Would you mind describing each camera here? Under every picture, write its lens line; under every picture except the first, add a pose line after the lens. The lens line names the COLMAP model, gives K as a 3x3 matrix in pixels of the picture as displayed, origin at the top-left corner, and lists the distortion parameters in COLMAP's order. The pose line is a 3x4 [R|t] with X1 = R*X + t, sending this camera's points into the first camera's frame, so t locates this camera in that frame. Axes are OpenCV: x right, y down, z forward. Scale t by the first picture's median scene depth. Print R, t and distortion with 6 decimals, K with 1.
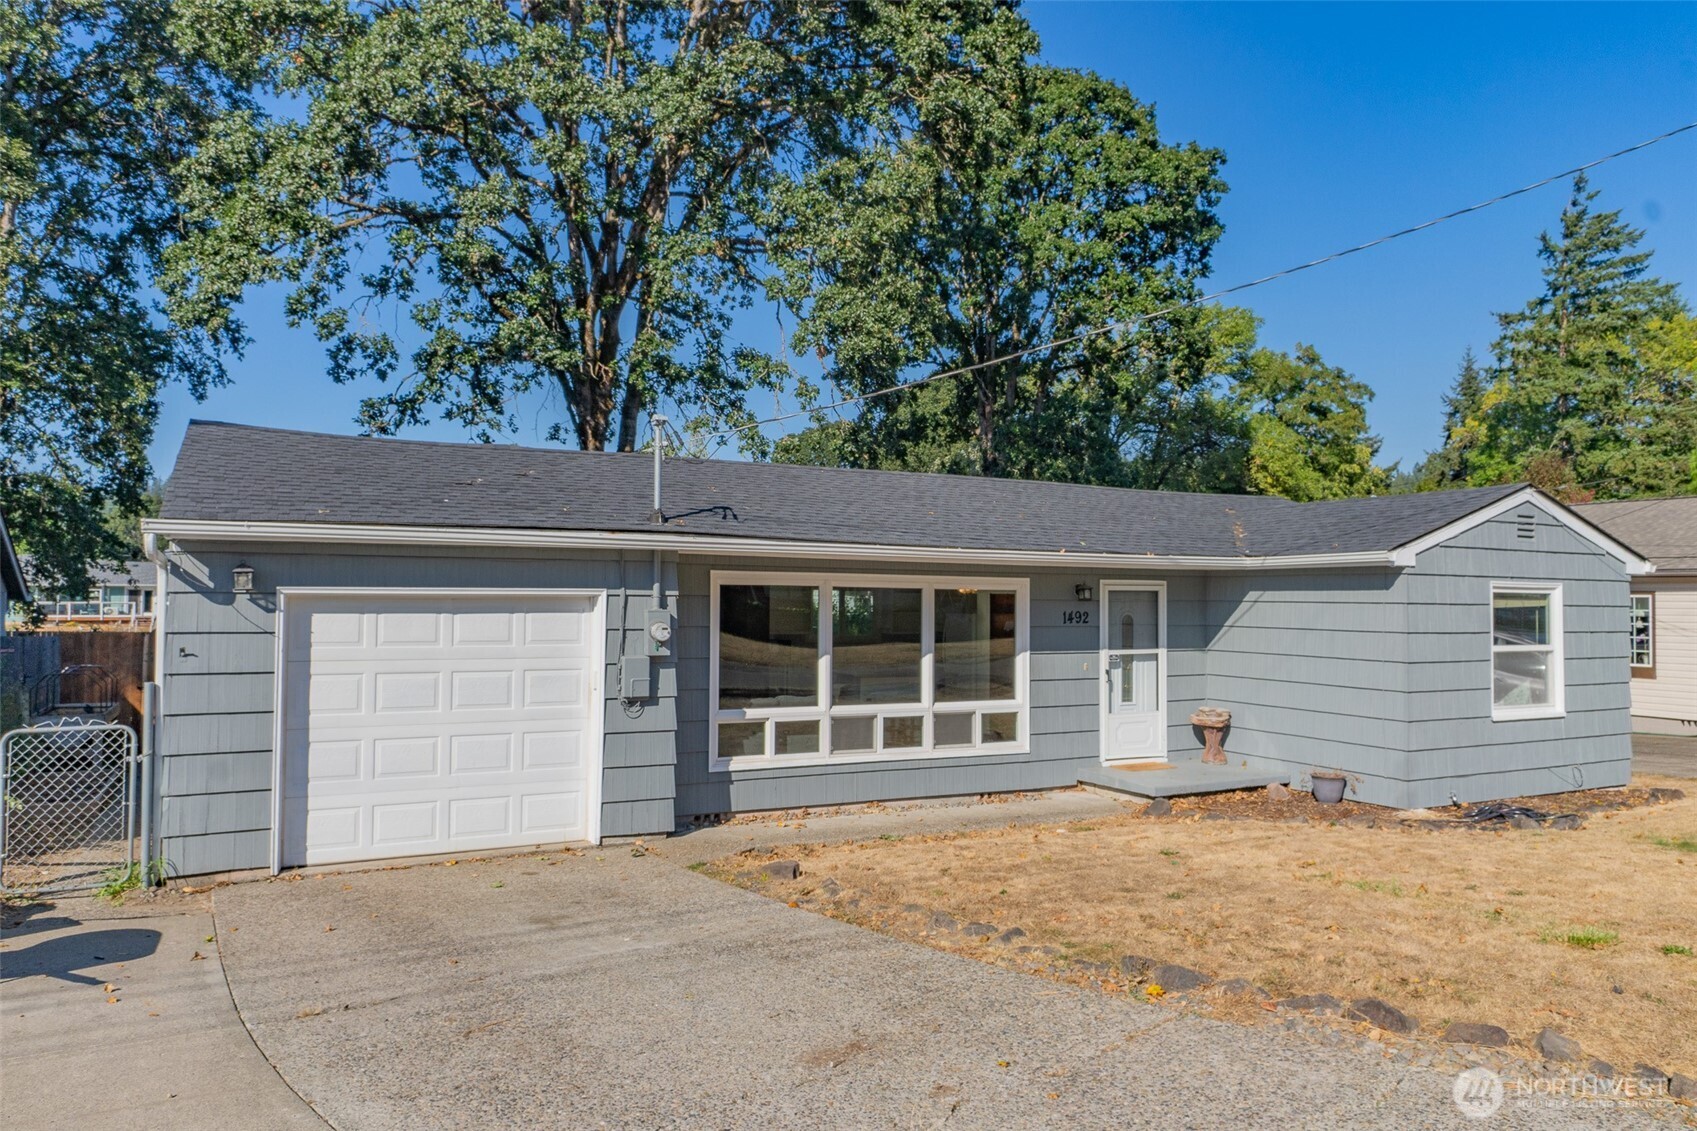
lens RADIAL K [[1141.7, 0, 848.5], [0, 1141.7, 565.5], [0, 0, 1]] dist [-0.000826, 0.000575]
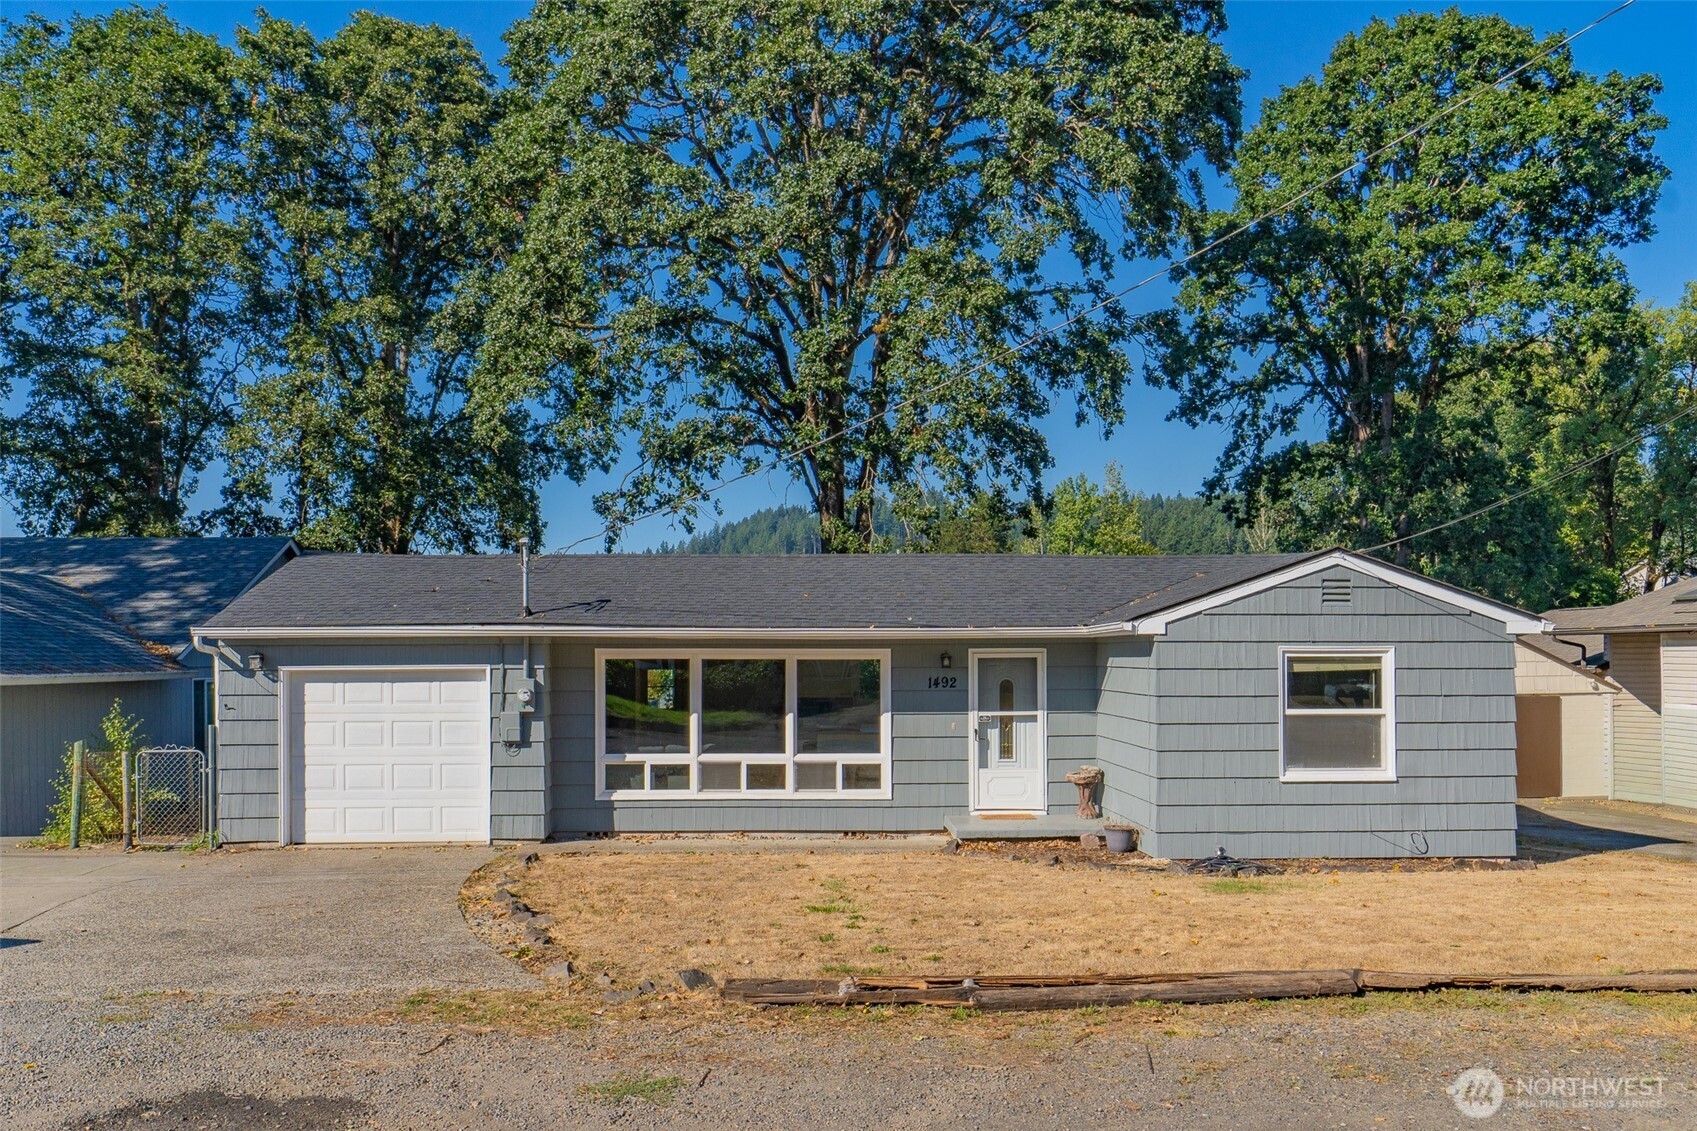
lens RADIAL K [[1360.1, 0, 848.6], [0, 1360.1, 651.5], [0, 0, 1]] dist [0.007410, 0.008739]
pose [[0.906197, -0.013160, -0.422652, 0.727795], [0.023456, 0.999541, 0.019170, -0.014118], [0.422206, -0.027286, 0.906089, -0.273675]]
